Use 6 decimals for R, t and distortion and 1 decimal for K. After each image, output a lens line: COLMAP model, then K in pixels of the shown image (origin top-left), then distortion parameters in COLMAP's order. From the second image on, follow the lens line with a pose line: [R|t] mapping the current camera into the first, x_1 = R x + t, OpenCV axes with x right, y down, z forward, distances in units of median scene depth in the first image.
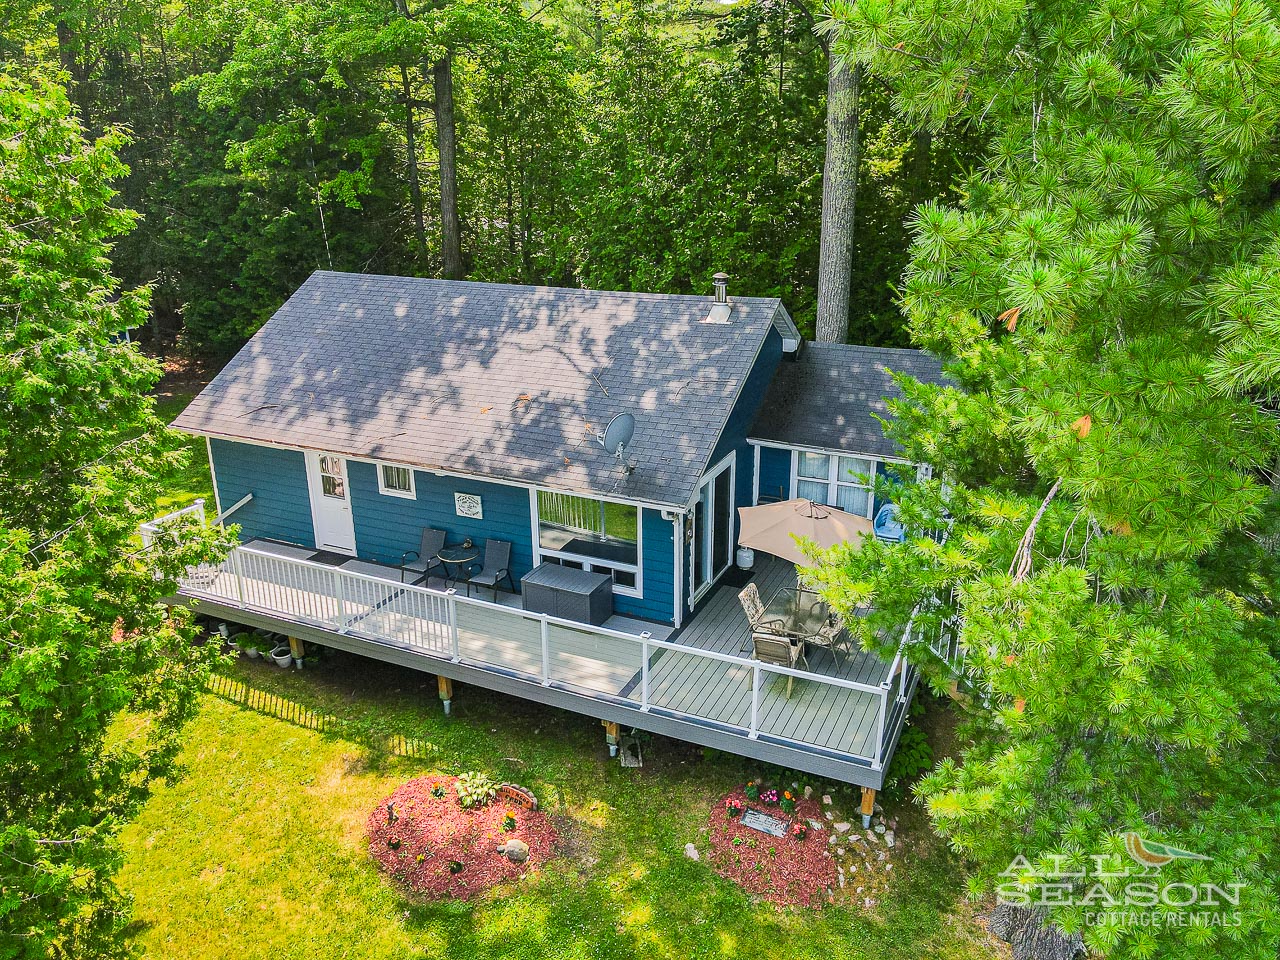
lens RADIAL K [[968.0, 0, 641.6], [0, 968.0, 447.6], [0, 0, 1]] dist [-0.008827, -0.006958]
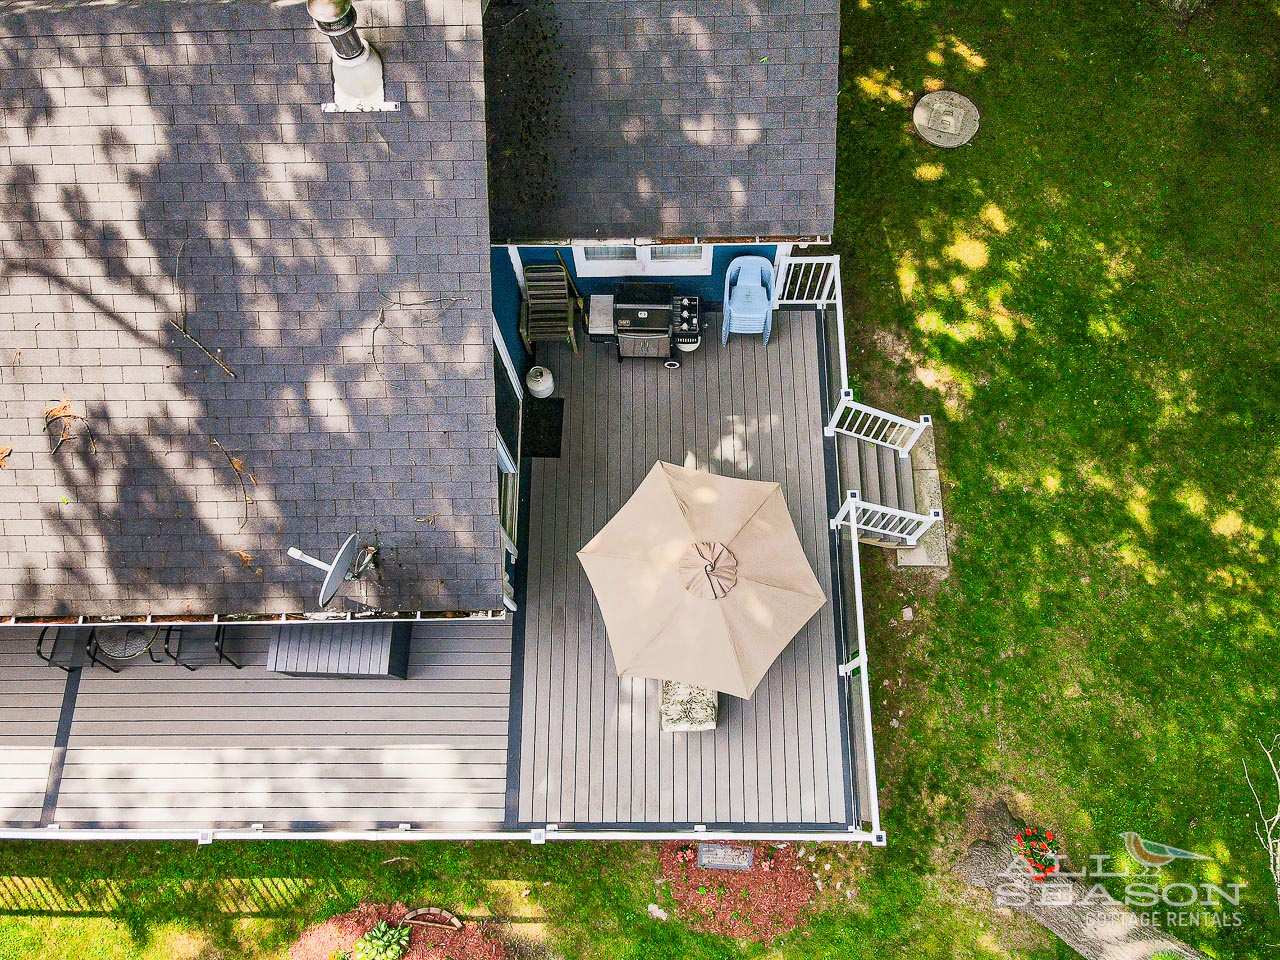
lens RADIAL K [[968.0, 0, 641.6], [0, 968.0, 447.6], [0, 0, 1]] dist [-0.008827, -0.006958]
pose [[0.905398, -0.408949, 0.114088, 0.084349], [0.135120, 0.532295, 0.835706, -0.419890], [-0.402490, -0.741231, 0.537196, 0.631971]]
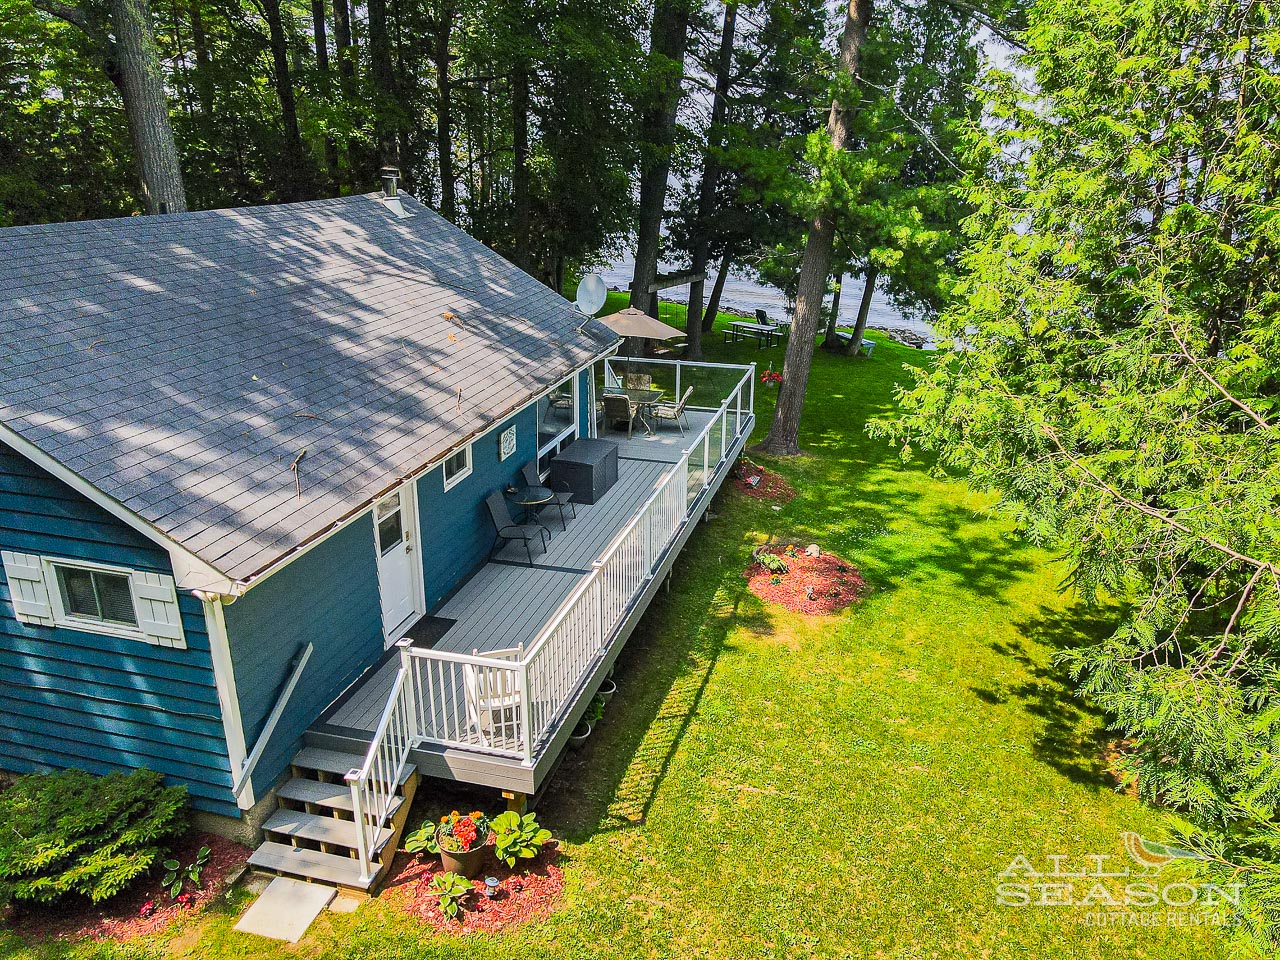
lens RADIAL K [[1016.8, 0, 635.1], [0, 1016.8, 501.1], [0, 0, 1]] dist [-0.006116, -0.000038]
pose [[-0.155114, -0.335591, 0.929149, -1.052484], [0.308374, 0.877088, 0.368268, -0.196580], [-0.938534, 0.343649, -0.032561, 0.950834]]
